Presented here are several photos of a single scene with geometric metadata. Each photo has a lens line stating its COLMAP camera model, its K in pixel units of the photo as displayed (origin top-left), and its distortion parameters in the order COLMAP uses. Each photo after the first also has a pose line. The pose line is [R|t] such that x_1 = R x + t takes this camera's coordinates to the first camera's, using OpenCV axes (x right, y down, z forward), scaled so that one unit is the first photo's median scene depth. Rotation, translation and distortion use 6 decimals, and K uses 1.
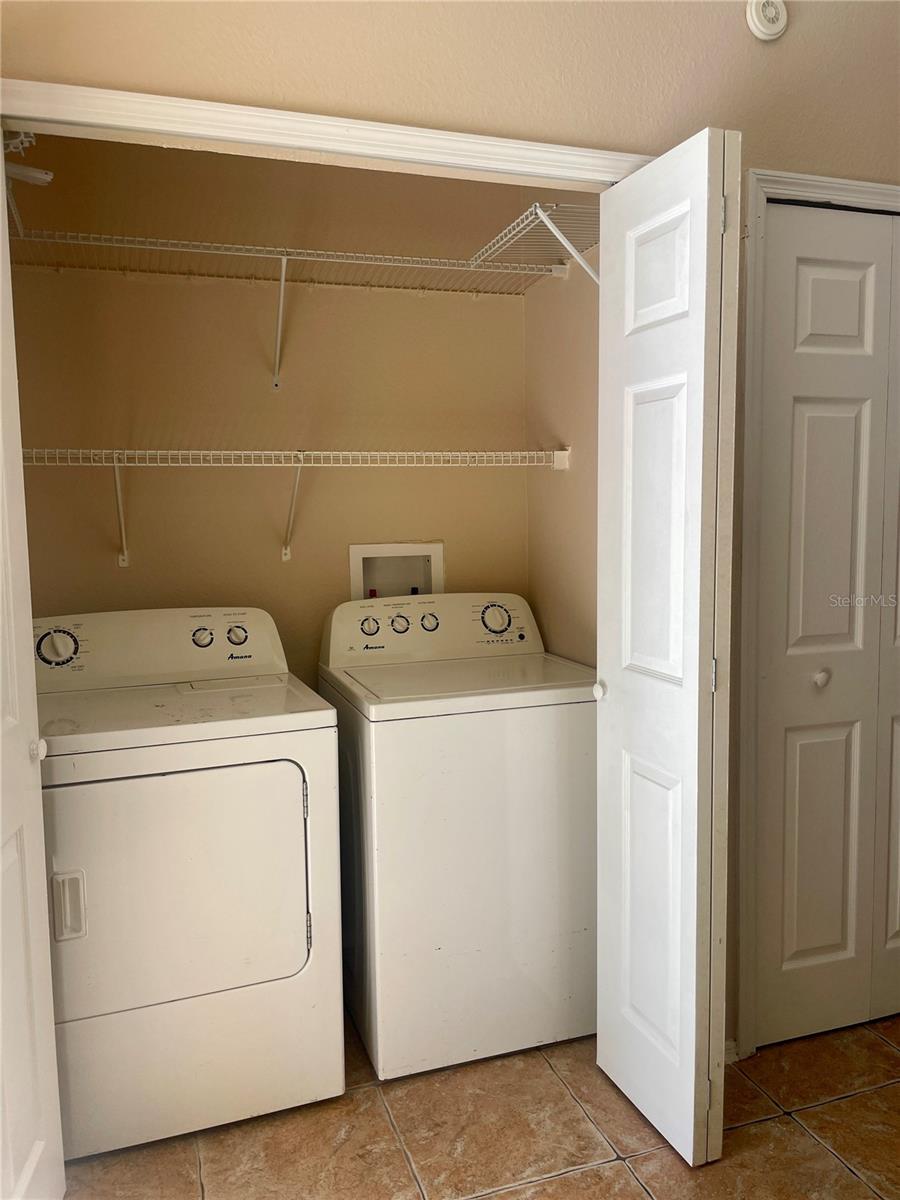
lens RADIAL K [[910.4, 0, 450.9], [0, 910.4, 598.1], [0, 0, 1]] dist [0.088880, -0.118778]
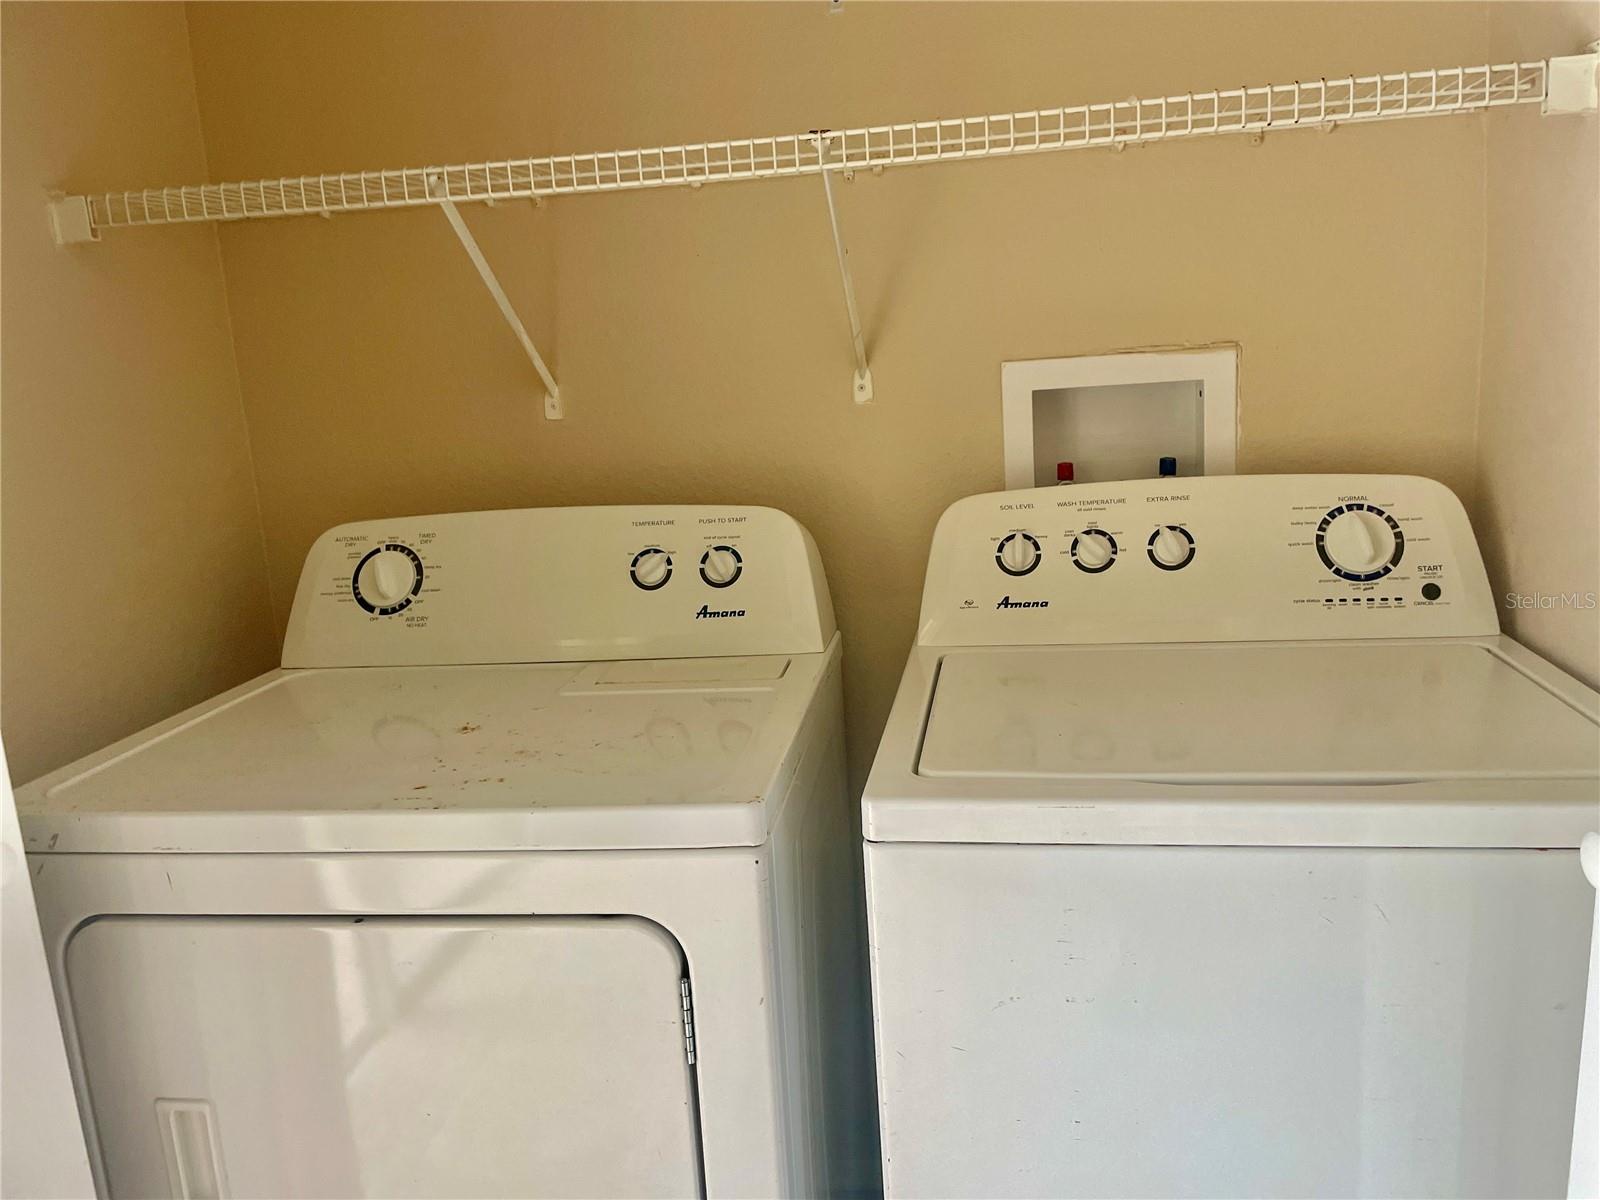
lens RADIAL K [[1213.9, 0, 828.1], [0, 1213.9, 597.5], [0, 0, 1]] dist [0.088880, -0.118778]
pose [[0.885697, 0.058438, -0.460570, 0.095945], [-0.002233, 0.992571, 0.121645, -0.017962], [0.464258, -0.106712, 0.879248, 0.448715]]
